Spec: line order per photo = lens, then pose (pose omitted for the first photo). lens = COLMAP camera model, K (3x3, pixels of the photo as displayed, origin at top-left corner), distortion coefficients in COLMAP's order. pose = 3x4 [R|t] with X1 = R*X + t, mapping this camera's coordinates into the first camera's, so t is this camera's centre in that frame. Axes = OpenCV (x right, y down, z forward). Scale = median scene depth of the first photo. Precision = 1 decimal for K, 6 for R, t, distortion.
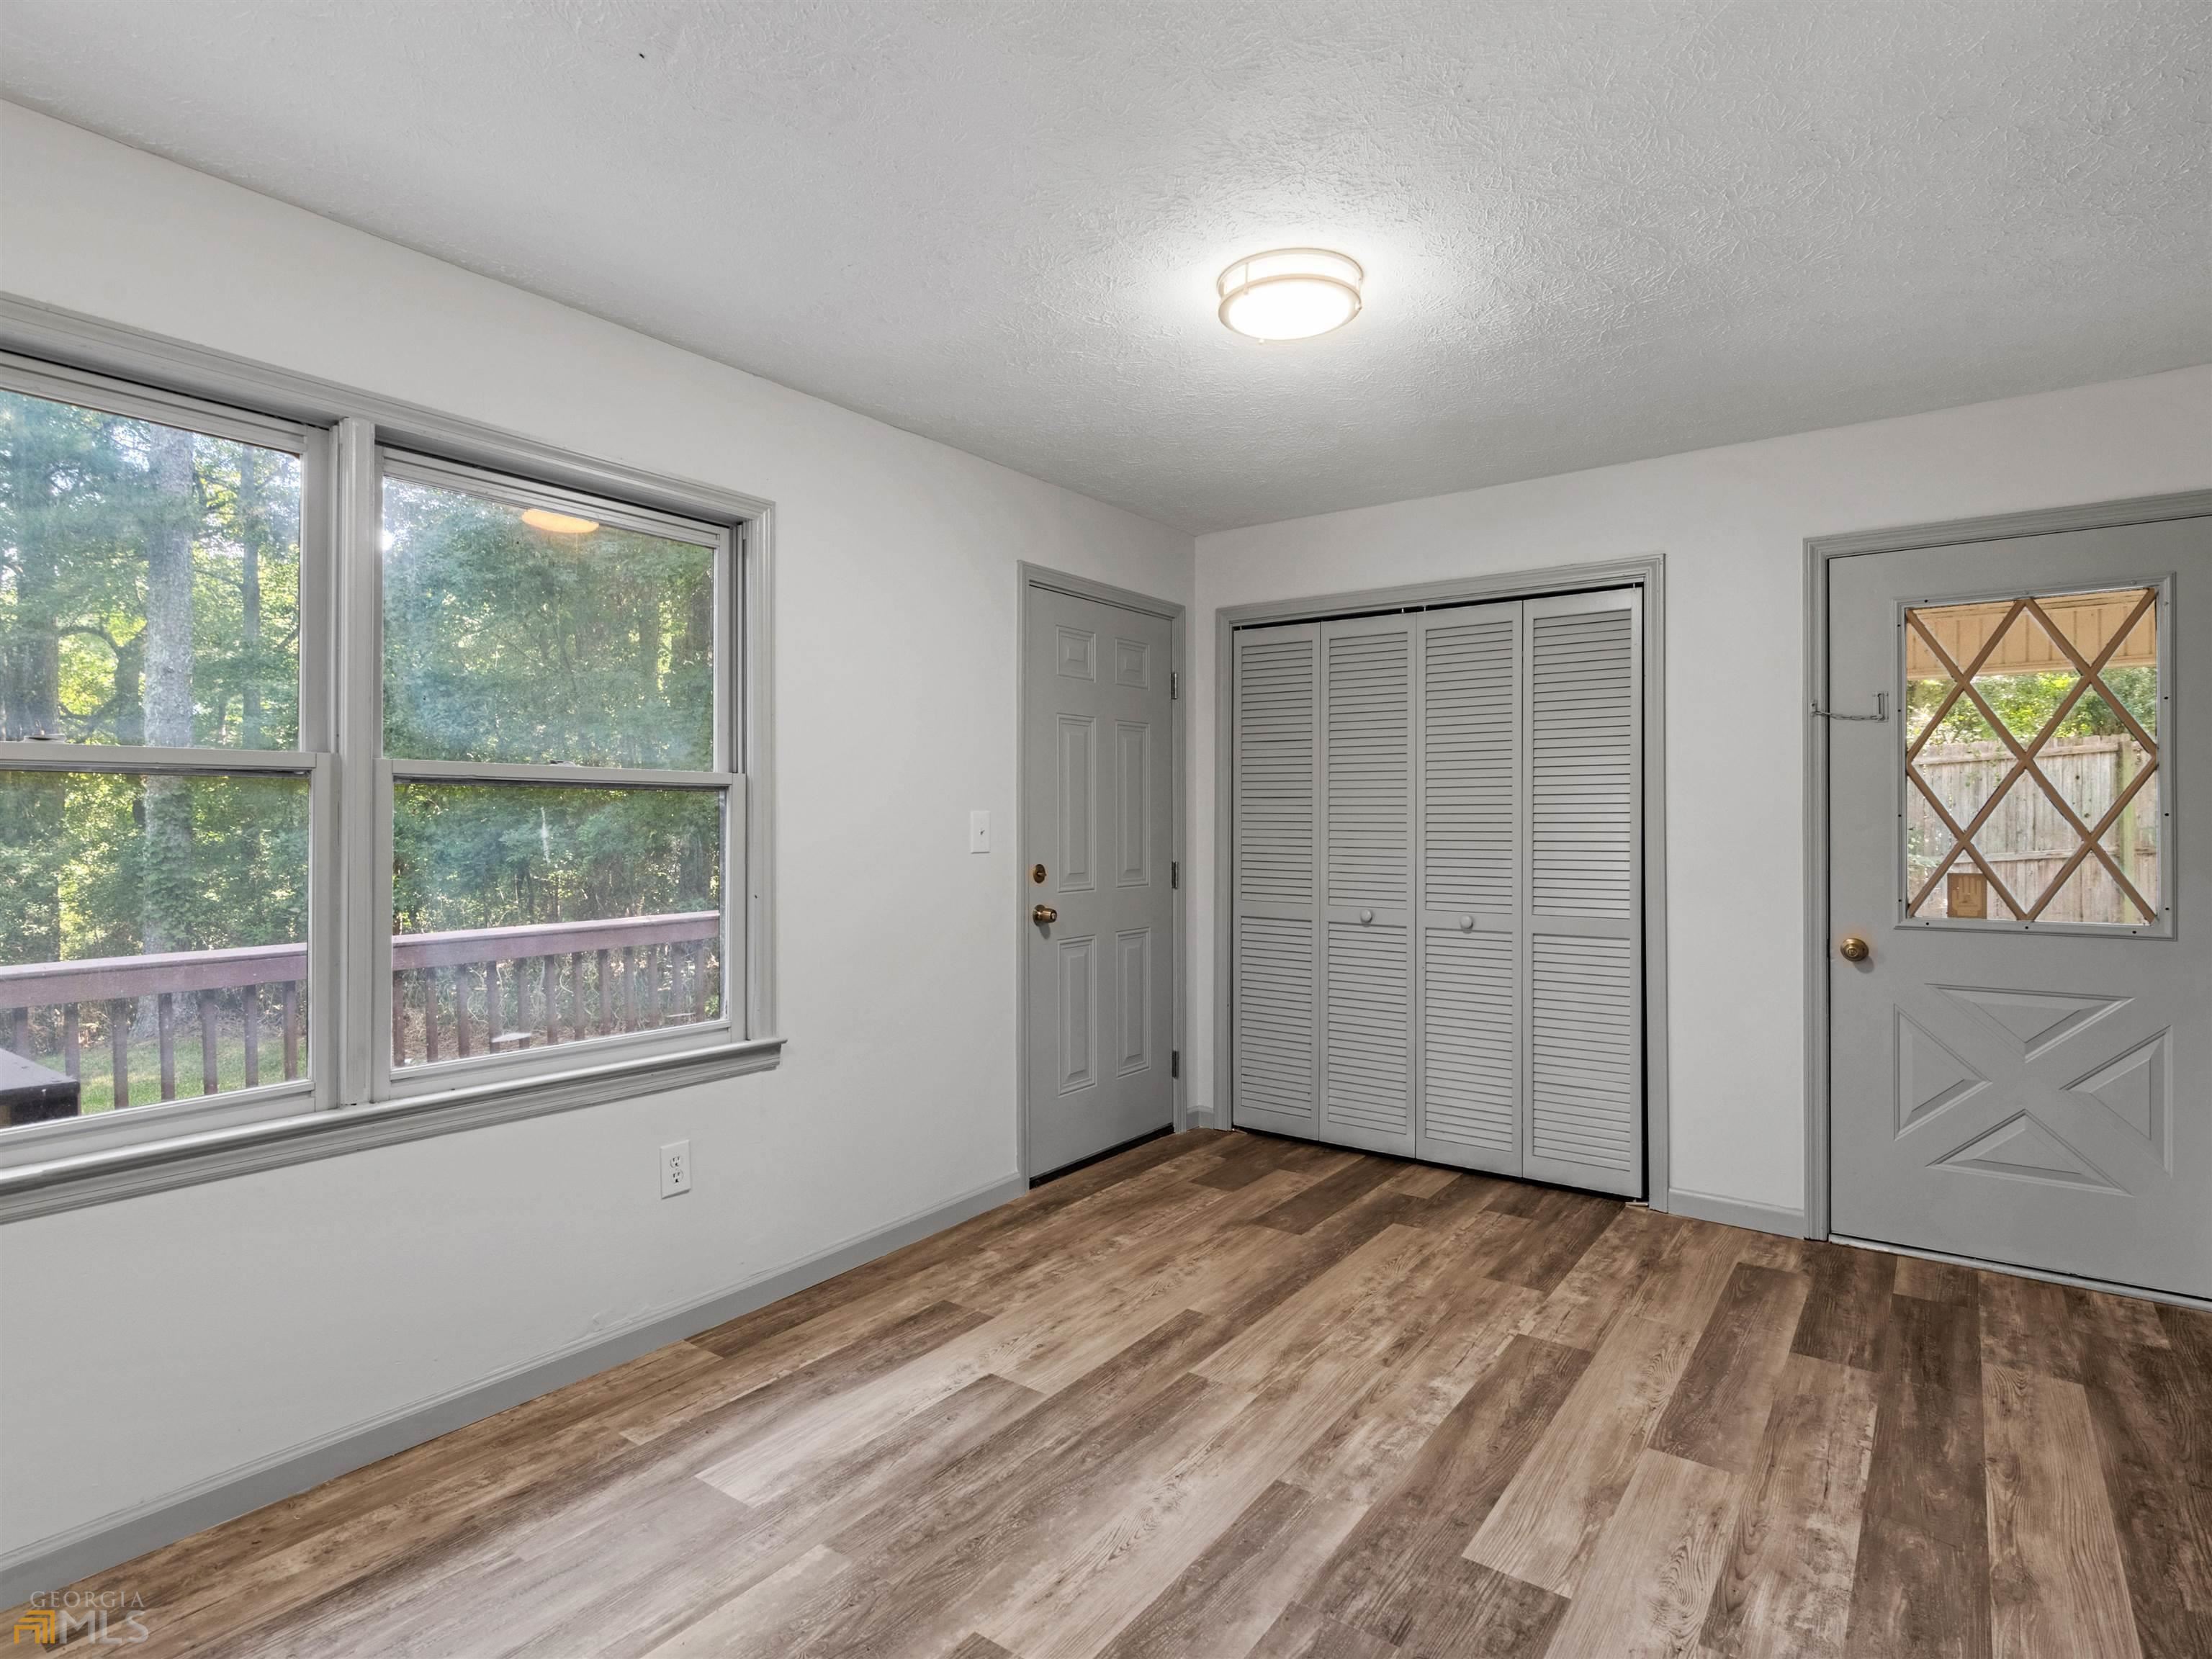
lens RADIAL K [[1166.5, 0, 1075.1], [0, 1166.5, 823.1], [0, 0, 1]] dist [-0.000389, -0.000329]
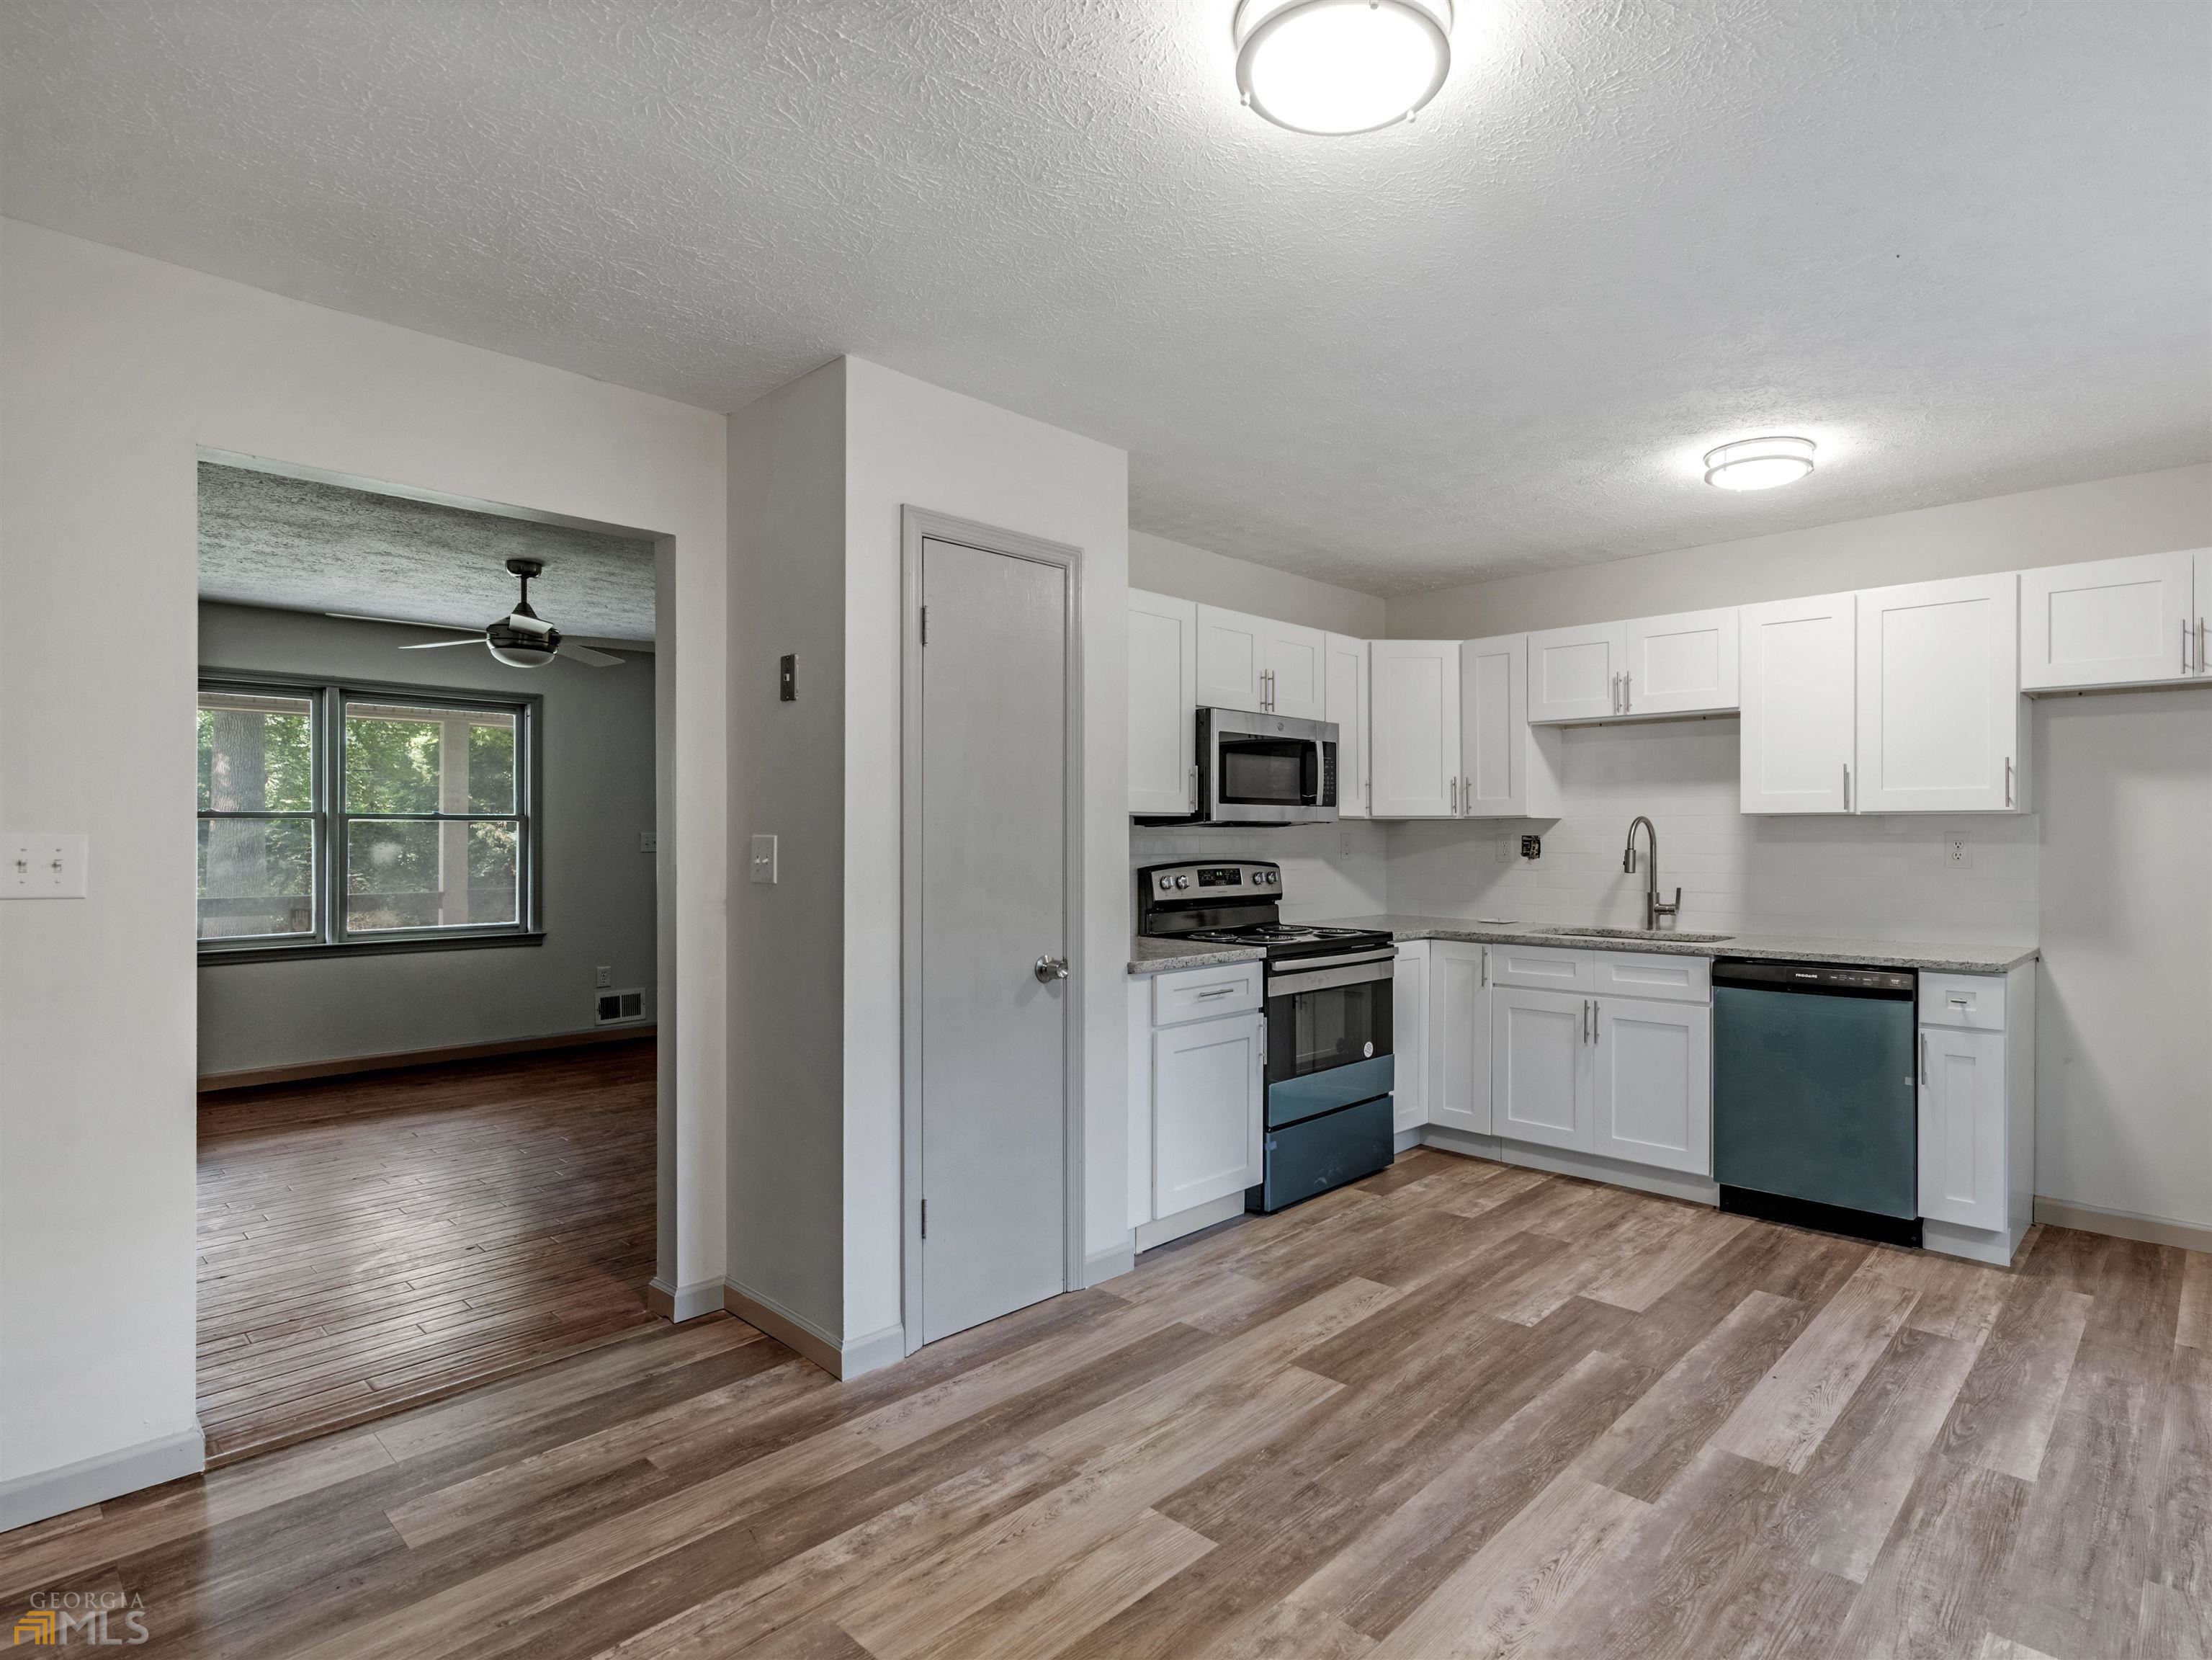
lens RADIAL K [[1156.7, 0, 1245.0], [0, 1156.7, 837.4], [0, 0, 1]] dist [-0.000455, -0.000200]
pose [[-0.998144, 0.000491, 0.060888, 0.176645], [0.000876, 0.999980, 0.006300, -0.011253], [-0.060884, 0.006341, -0.998125, 1.473777]]
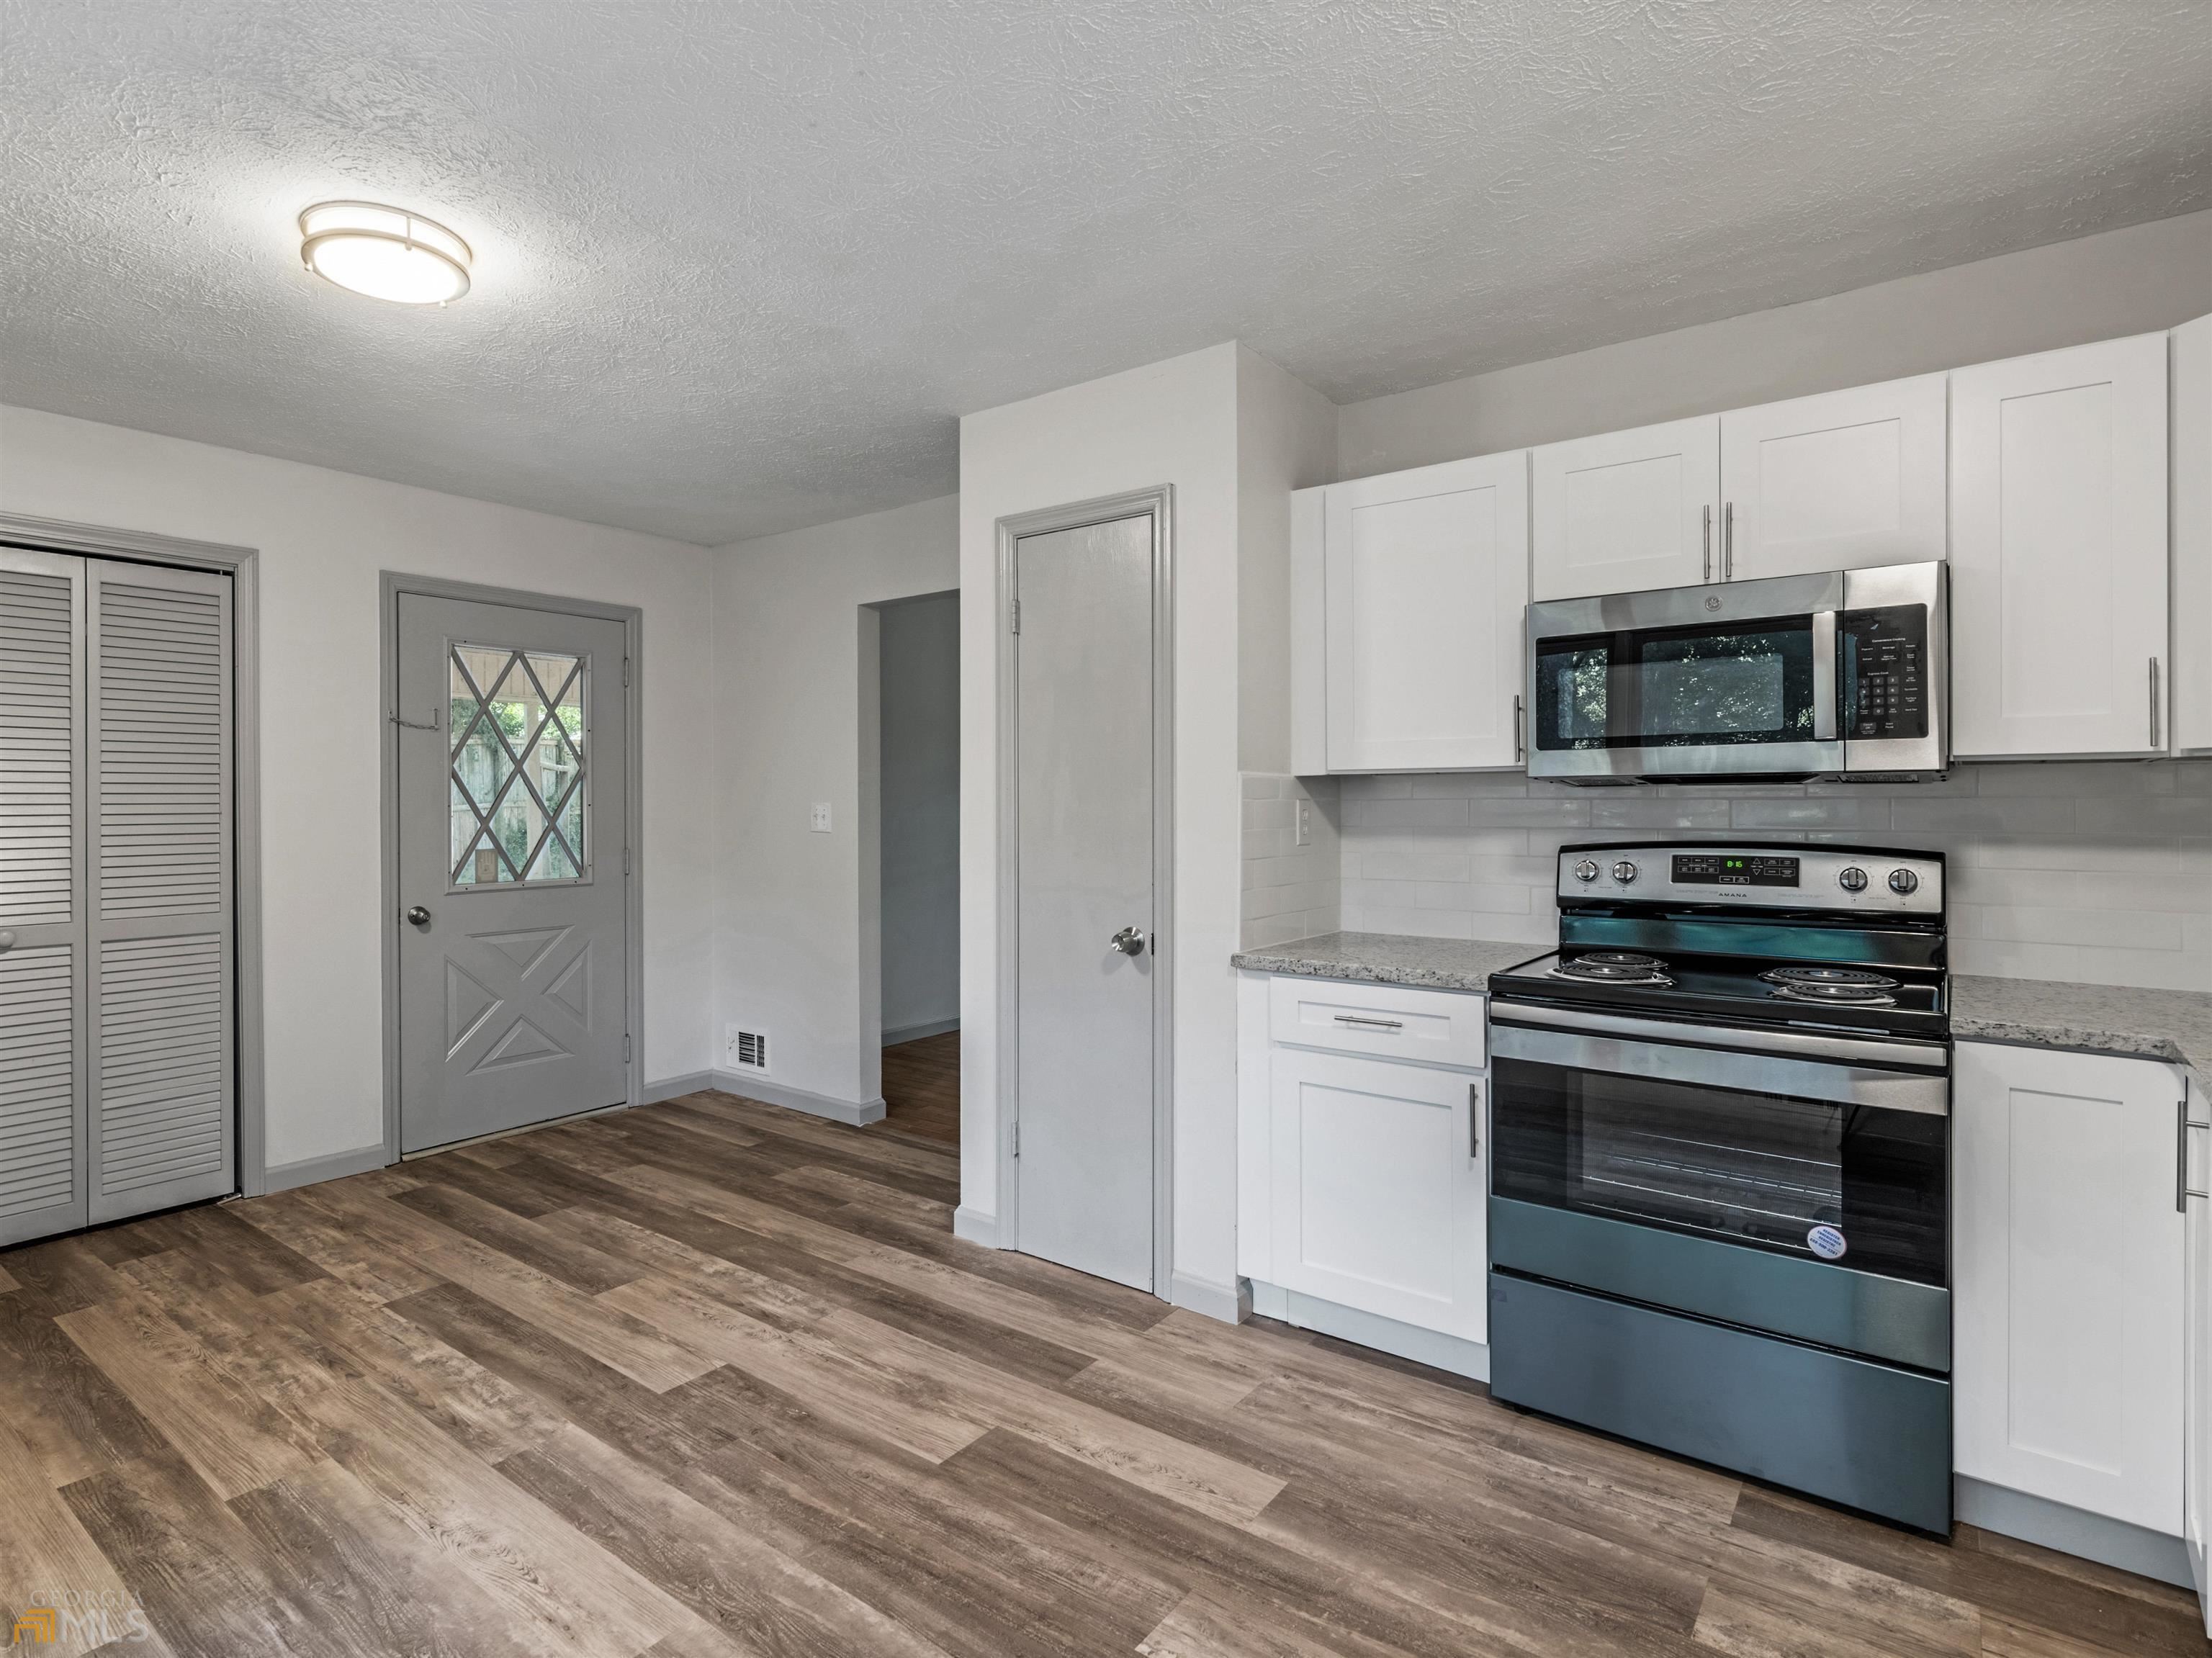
lens RADIAL K [[1162.8, 0, 1015.1], [0, 1162.8, 807.6], [0, 0, 1]] dist [0.001426, -0.001088]
pose [[0.029981, -0.002558, 0.999547, -0.659383], [0.007553, 0.999969, 0.002333, -0.003278], [-0.999522, 0.007479, 0.029999, 0.415766]]
